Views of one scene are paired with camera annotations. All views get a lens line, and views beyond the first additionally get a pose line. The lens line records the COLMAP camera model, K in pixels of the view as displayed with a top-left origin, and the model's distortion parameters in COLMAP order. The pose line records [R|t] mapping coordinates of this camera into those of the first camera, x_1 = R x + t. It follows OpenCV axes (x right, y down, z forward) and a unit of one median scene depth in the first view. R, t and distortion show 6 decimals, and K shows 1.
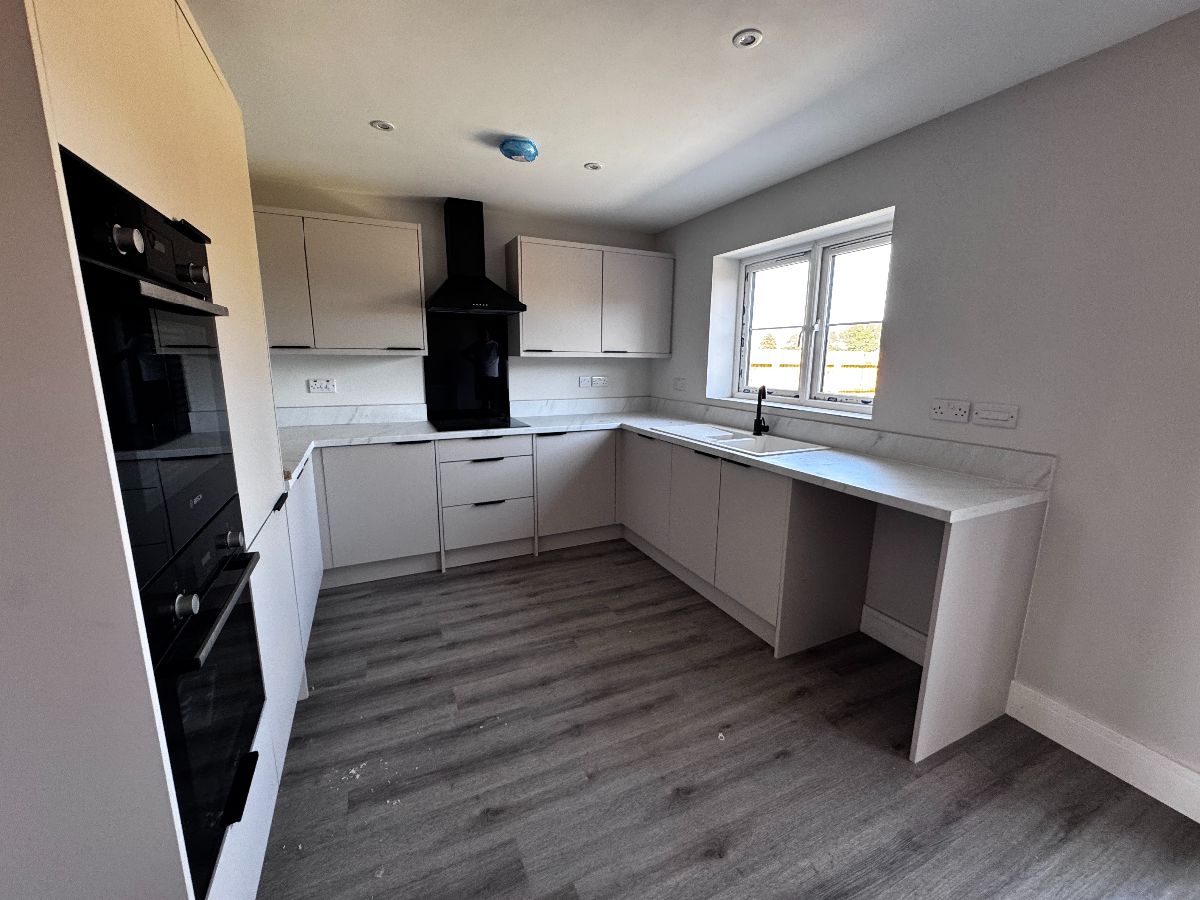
lens RADIAL K [[480.6, 0, 602.5], [0, 480.6, 444.3], [0, 0, 1]] dist [-0.000476, 0.000078]
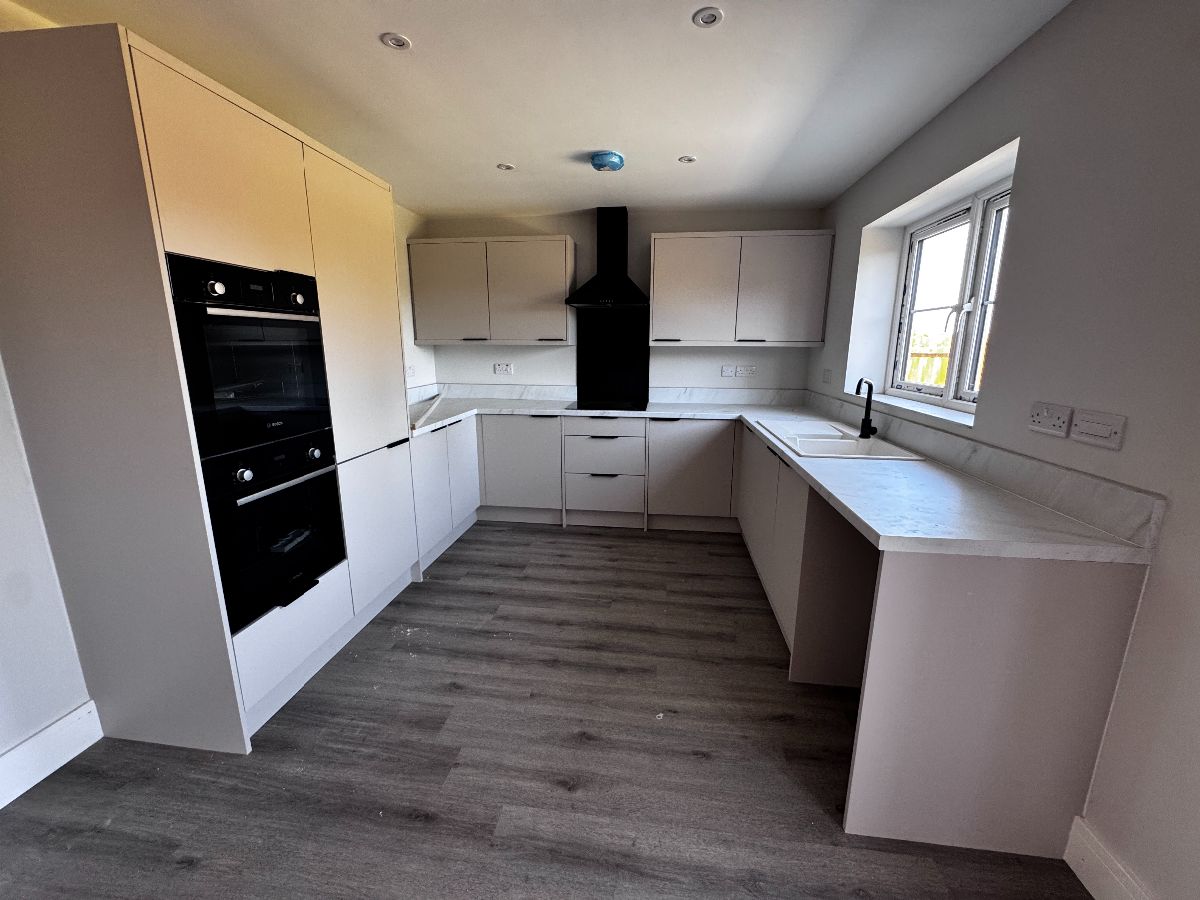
lens RADIAL K [[478.3, 0, 601.3], [0, 478.3, 445.4], [0, 0, 1]] dist [-0.003013, -0.000075]
pose [[0.844159, 0.105116, -0.525687, 0.392066], [-0.093381, 0.994429, 0.048892, -0.003573], [0.527898, 0.007817, 0.849272, 0.039509]]
